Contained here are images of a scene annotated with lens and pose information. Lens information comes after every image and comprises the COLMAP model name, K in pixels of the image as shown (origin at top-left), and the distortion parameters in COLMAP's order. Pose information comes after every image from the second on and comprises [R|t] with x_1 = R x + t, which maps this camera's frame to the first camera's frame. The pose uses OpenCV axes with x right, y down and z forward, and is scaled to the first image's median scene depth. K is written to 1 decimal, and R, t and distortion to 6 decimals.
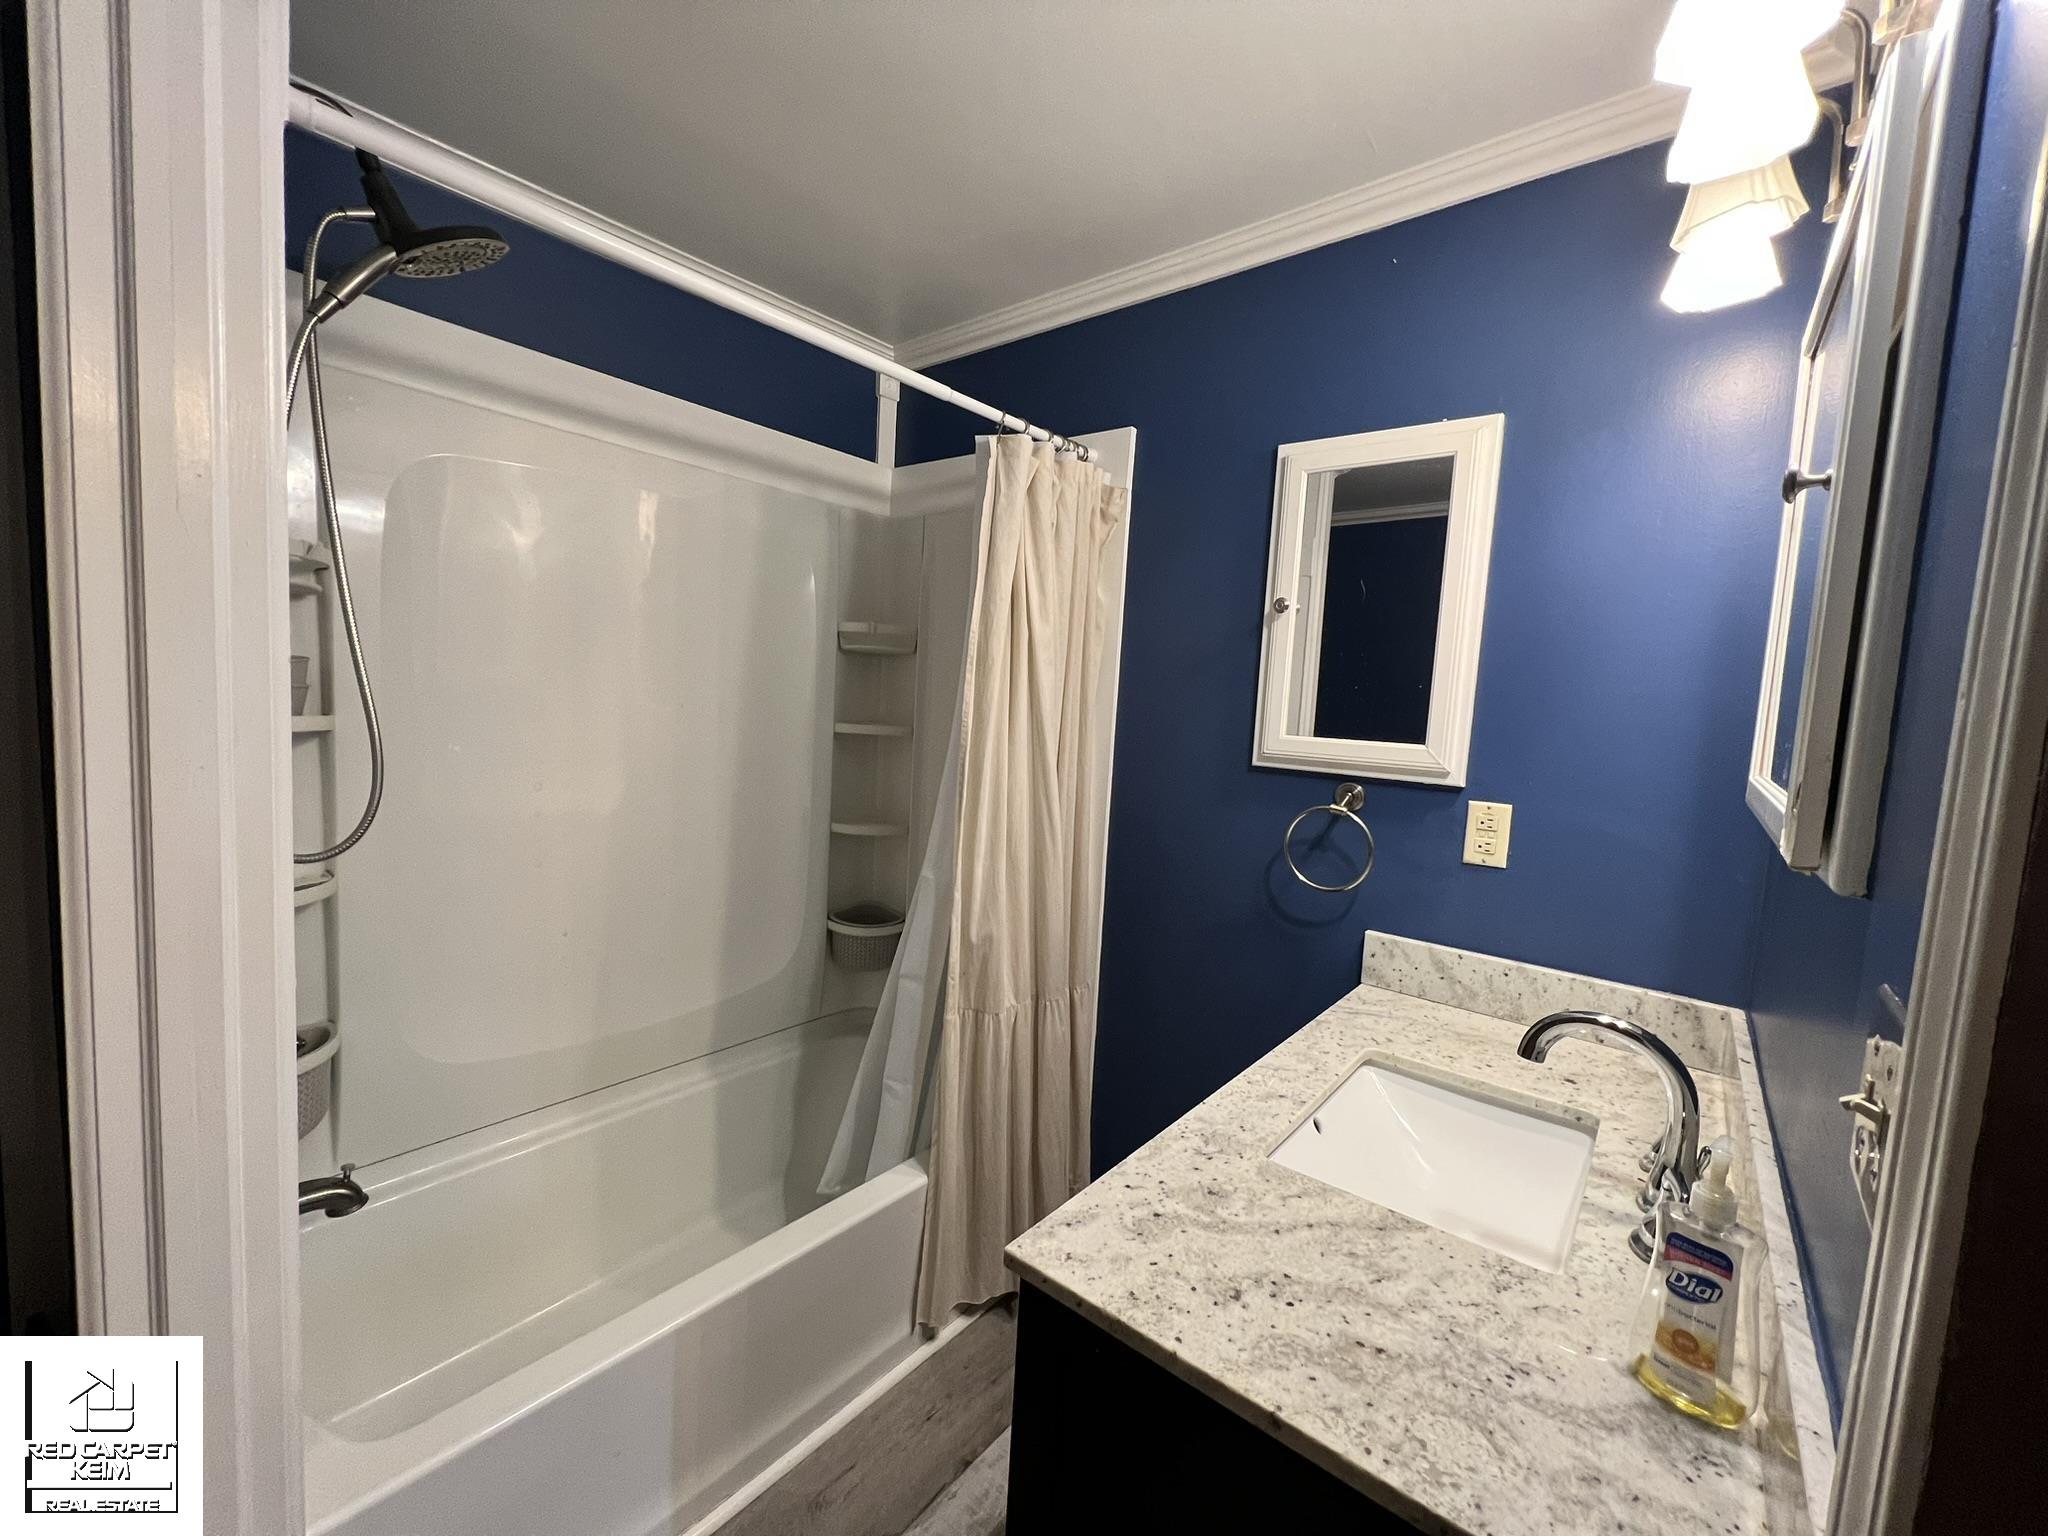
lens RADIAL K [[816.4, 0, 1028.3], [0, 816.4, 761.9], [0, 0, 1]] dist [-0.006163, 0.000086]
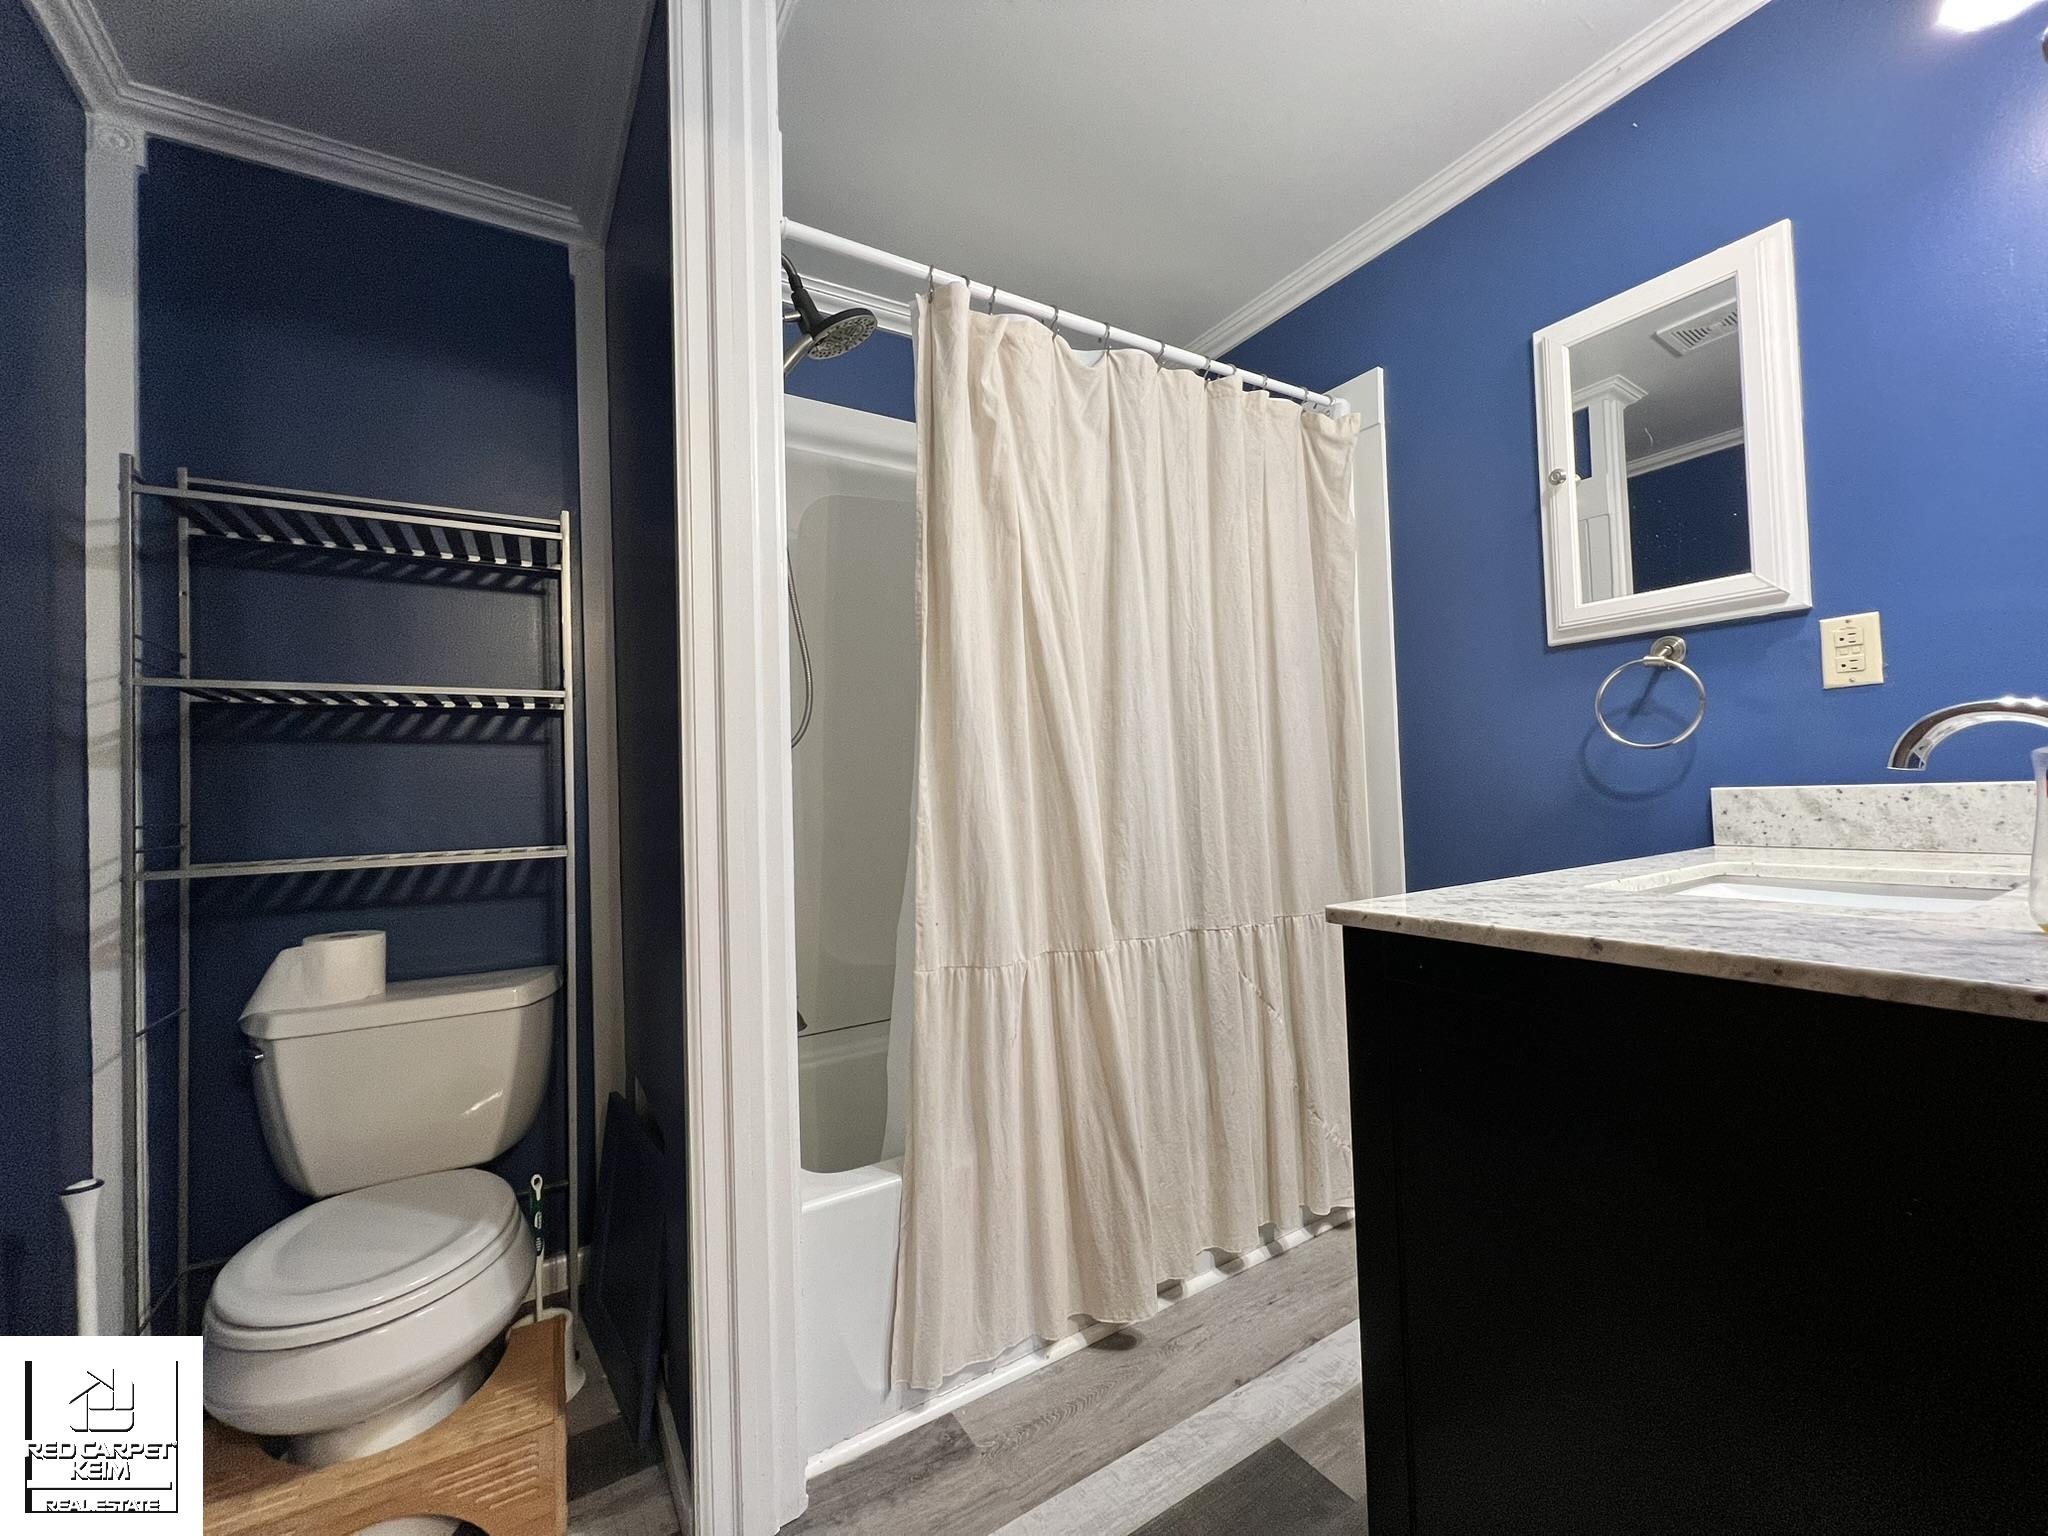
lens RADIAL K [[816.4, 0, 1023.9], [0, 816.4, 771.0], [0, 0, 1]] dist [-0.006163, 0.000086]
pose [[0.940706, -0.097674, -0.324857, -0.018101], [0.059726, 0.990380, -0.124824, 0.268774], [0.333923, 0.098020, 0.937490, -0.128874]]
